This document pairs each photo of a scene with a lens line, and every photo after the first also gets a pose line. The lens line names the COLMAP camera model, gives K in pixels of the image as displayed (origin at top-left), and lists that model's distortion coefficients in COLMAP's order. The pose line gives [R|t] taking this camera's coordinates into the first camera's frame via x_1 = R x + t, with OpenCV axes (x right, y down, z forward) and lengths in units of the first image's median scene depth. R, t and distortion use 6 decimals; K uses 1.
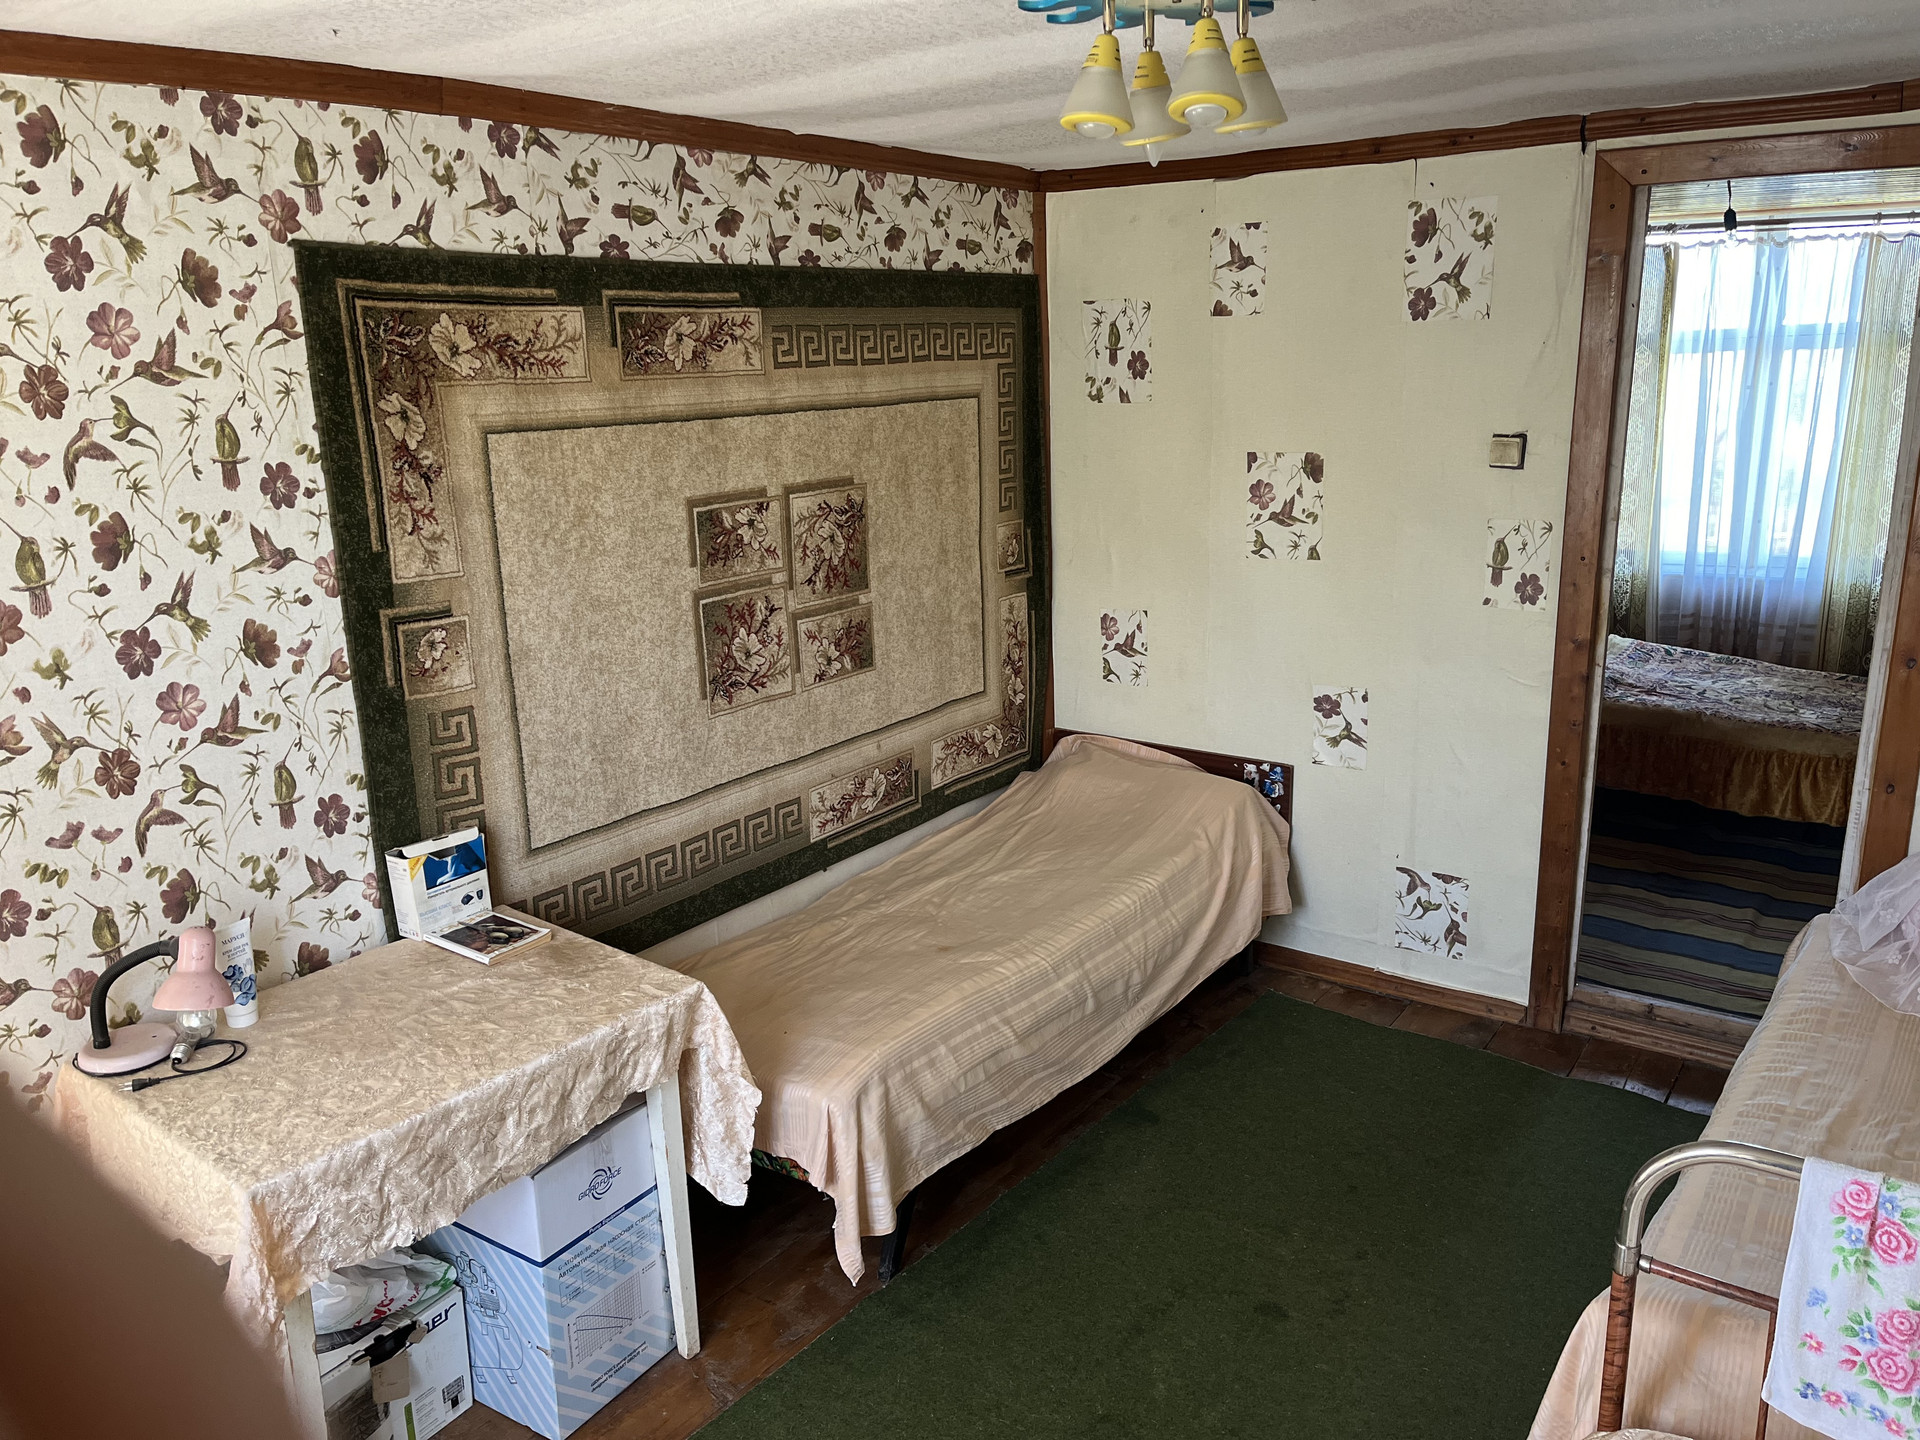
lens RADIAL K [[1444.5, 0, 960.0], [0, 1444.5, 720.0], [0, 0, 1]] dist [0.070897, -0.107136]
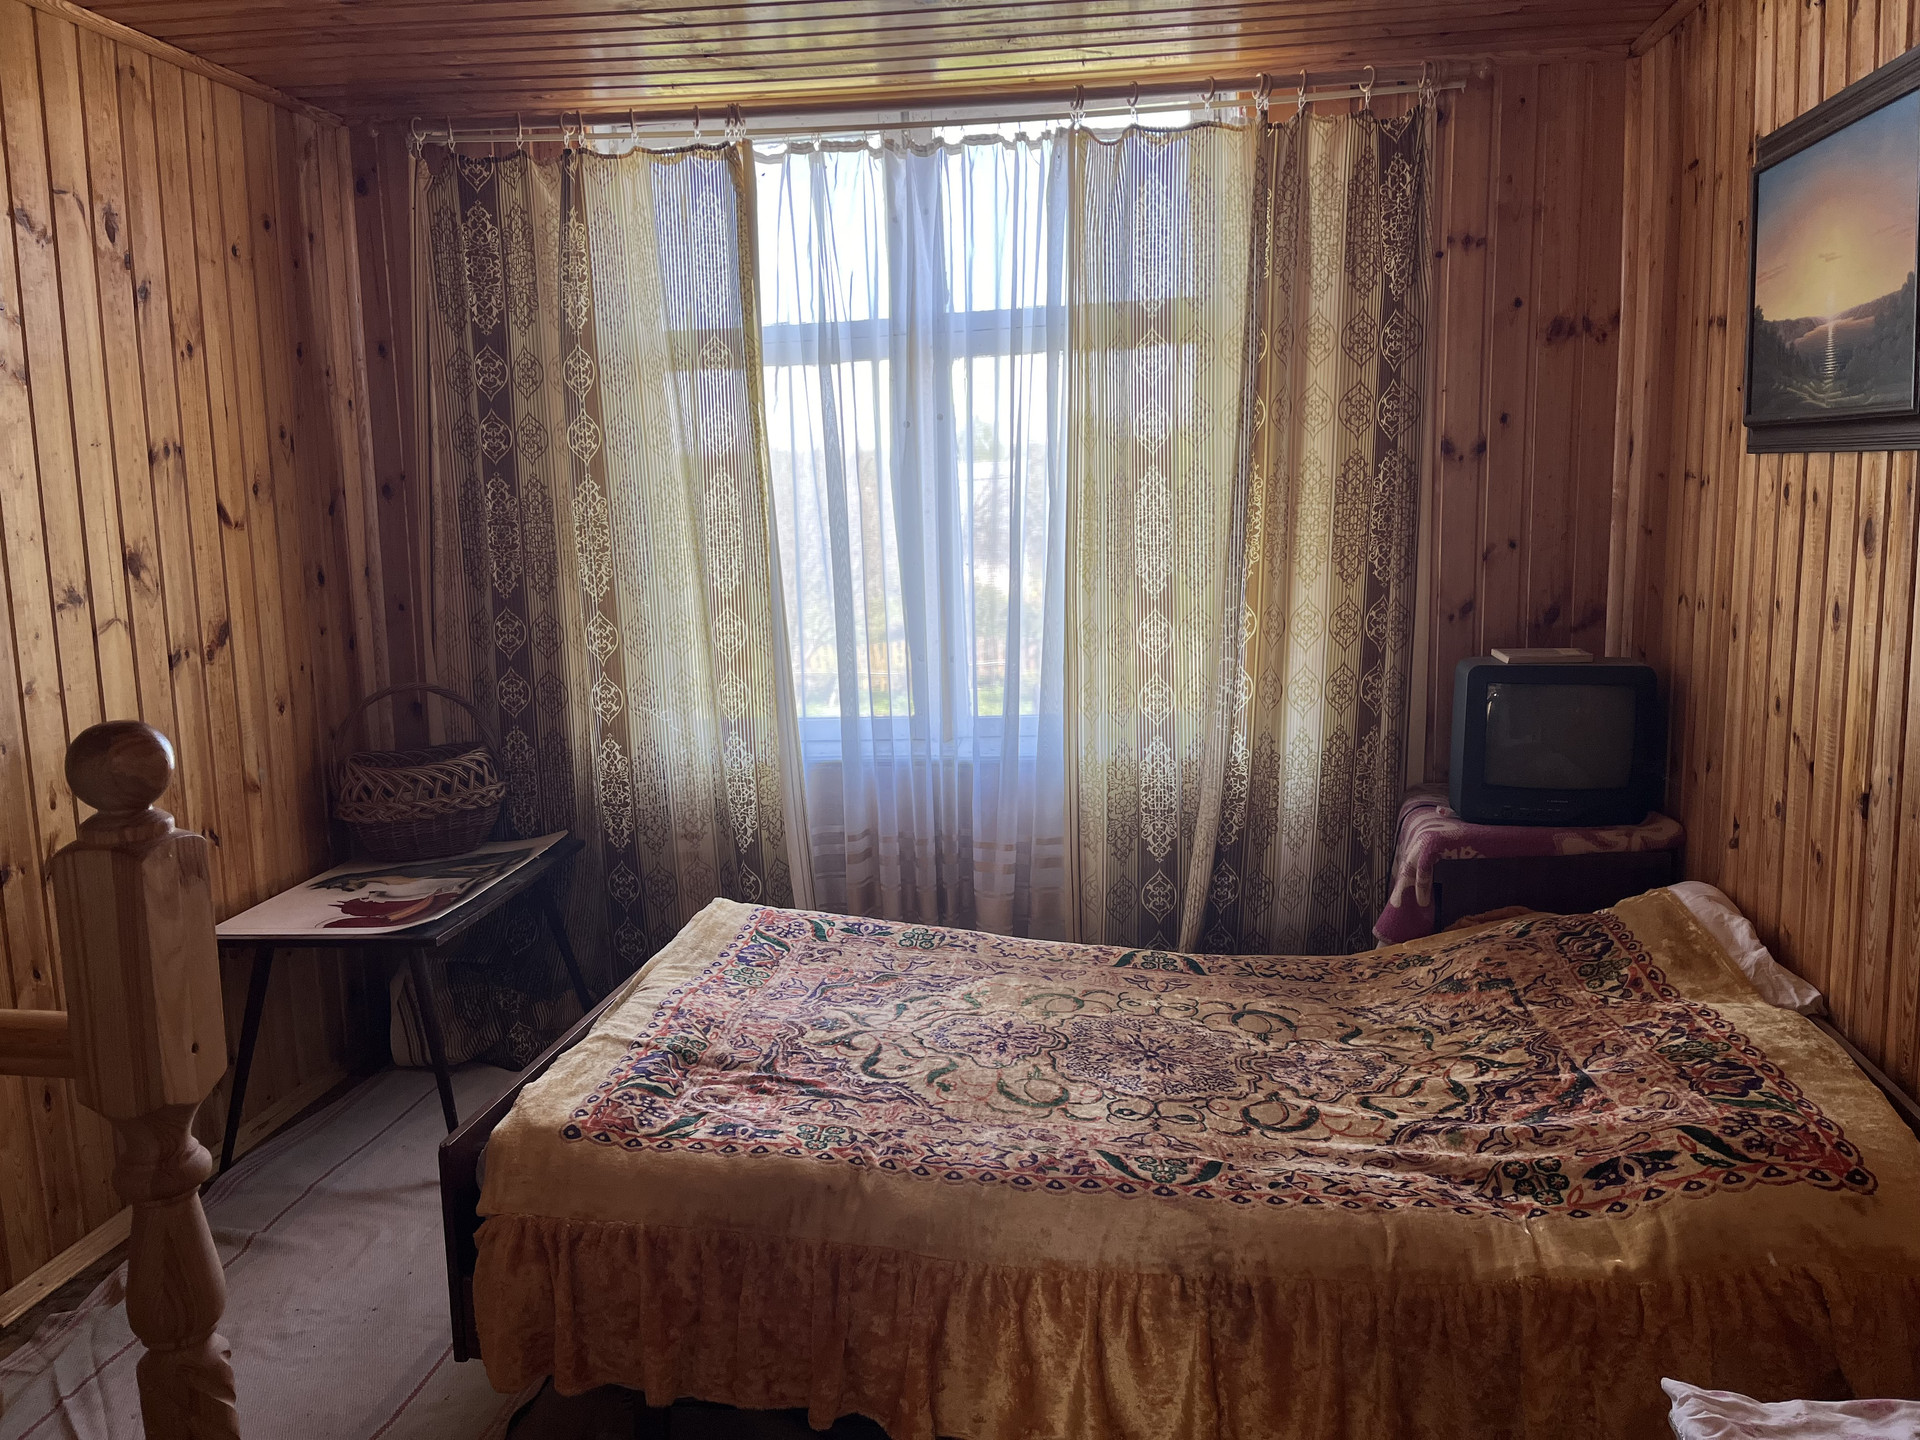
lens RADIAL K [[1628.6, 0, 960.0], [0, 1628.6, 720.0], [0, 0, 1]] dist [0.000053, -0.000174]
pose [[0.881777, -0.069686, 0.466490, 0.283436], [0.118487, 0.990037, -0.076073, -0.072060], [-0.456542, 0.122352, 0.881249, 0.497454]]
